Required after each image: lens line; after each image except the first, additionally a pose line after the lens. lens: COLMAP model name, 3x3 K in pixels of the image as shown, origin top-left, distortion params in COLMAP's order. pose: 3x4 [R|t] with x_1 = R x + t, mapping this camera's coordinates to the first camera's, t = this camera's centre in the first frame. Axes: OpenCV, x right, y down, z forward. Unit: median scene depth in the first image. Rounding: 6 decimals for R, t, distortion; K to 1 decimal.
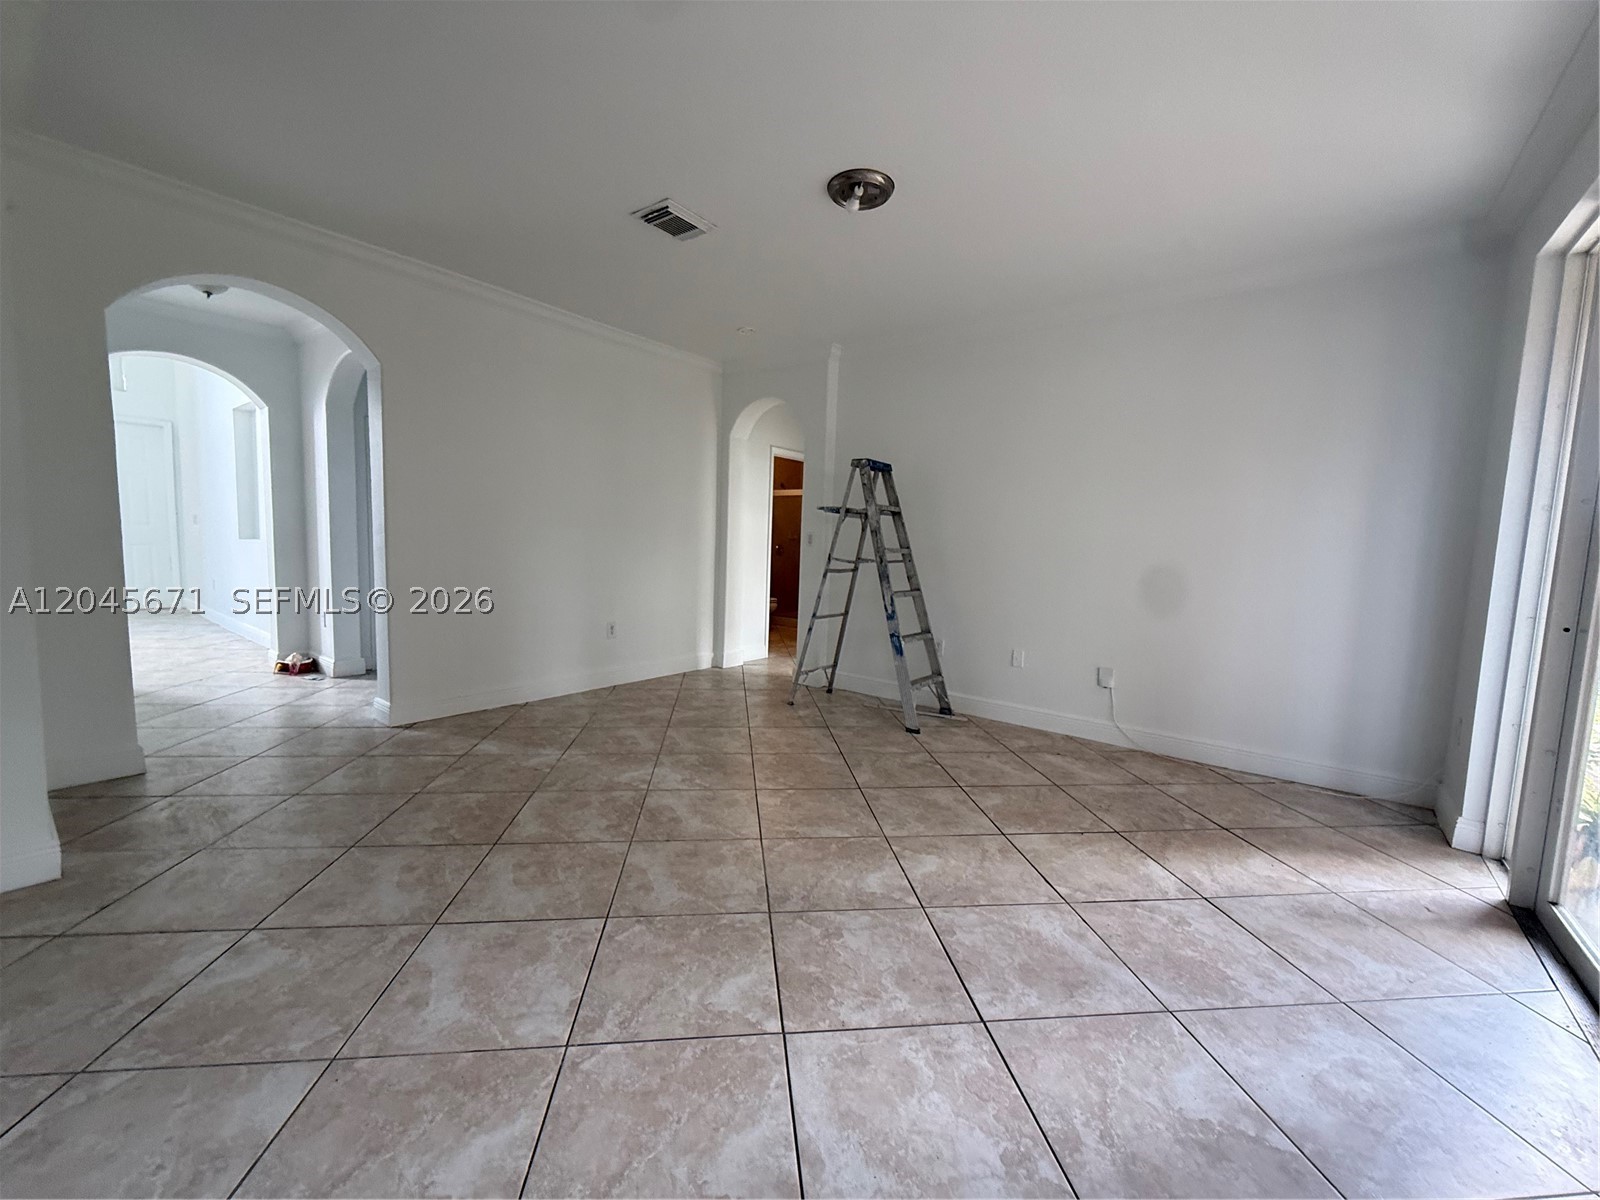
lens RADIAL K [[638.0, 0, 803.5], [0, 638.0, 598.5], [0, 0, 1]] dist [0.001207, -0.000050]
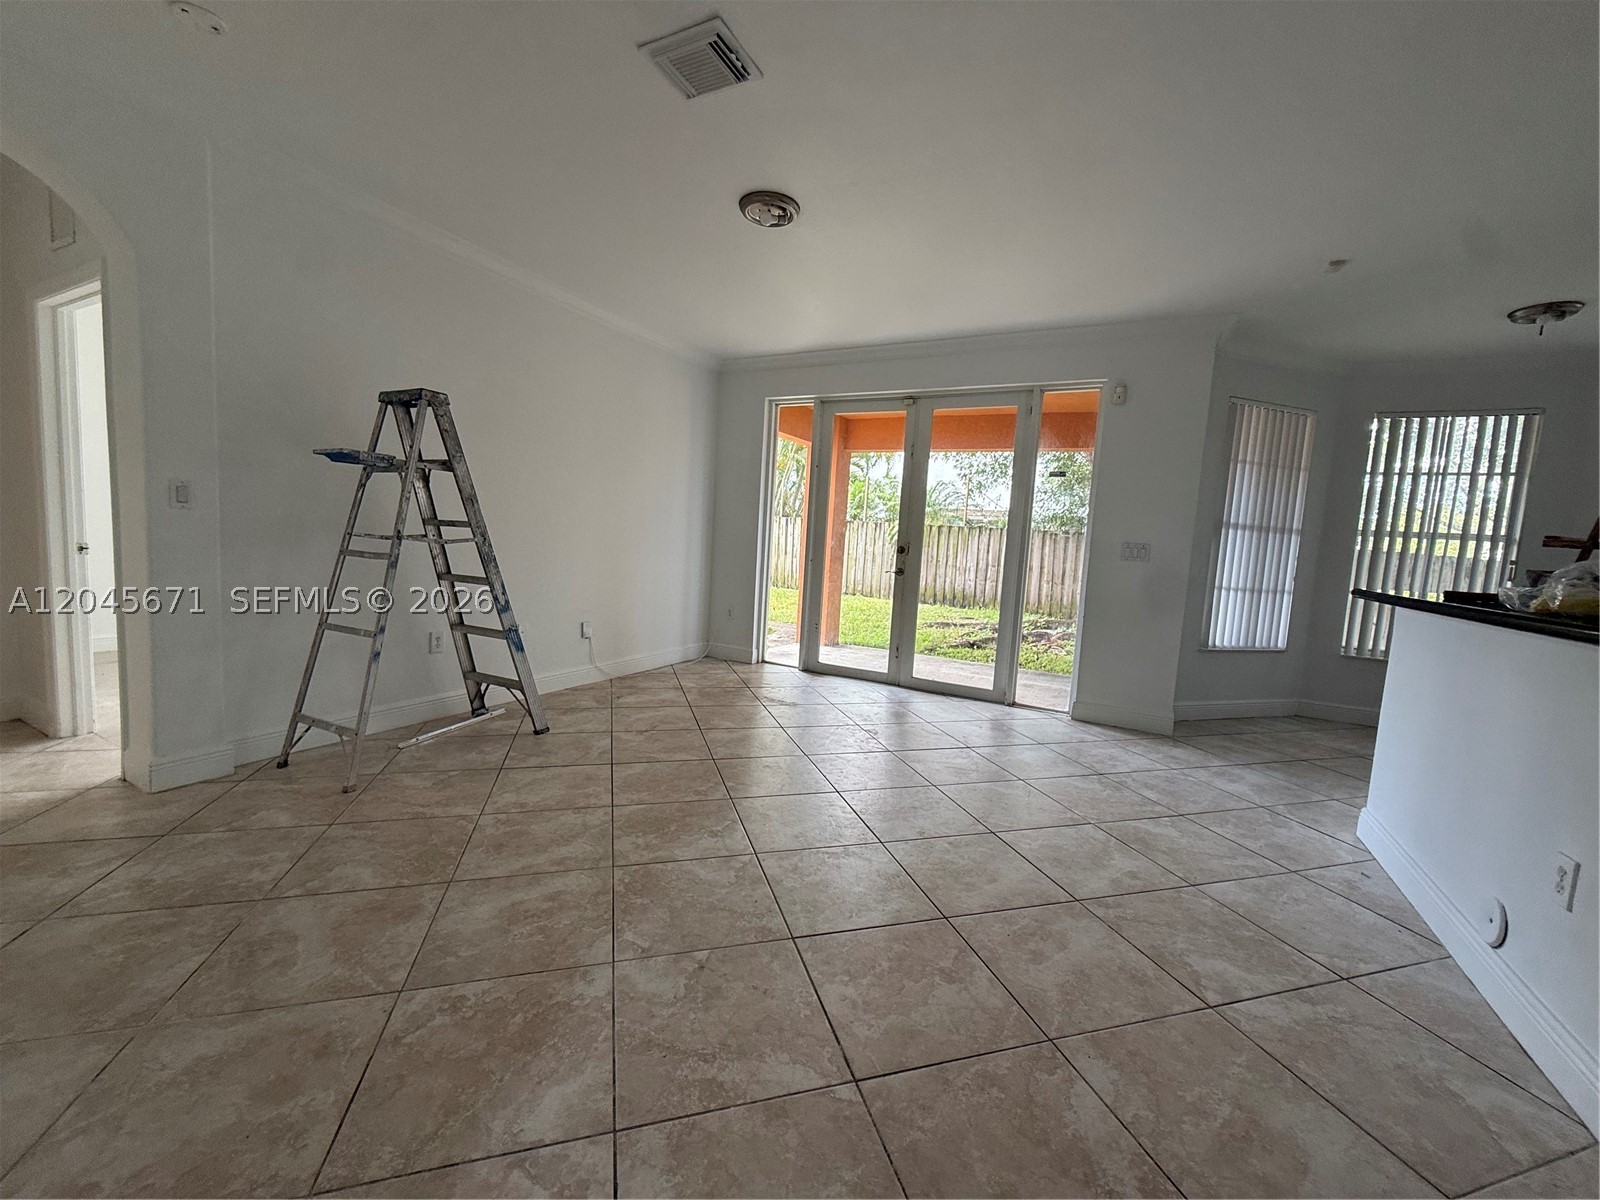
lens RADIAL K [[638.0, 0, 803.5], [0, 638.0, 598.5], [0, 0, 1]] dist [0.001207, -0.000050]
pose [[-0.173373, -0.139042, 0.974992, -0.853653], [0.029023, 0.988833, 0.146176, -0.108351], [-0.984429, 0.053640, -0.167401, 0.921217]]
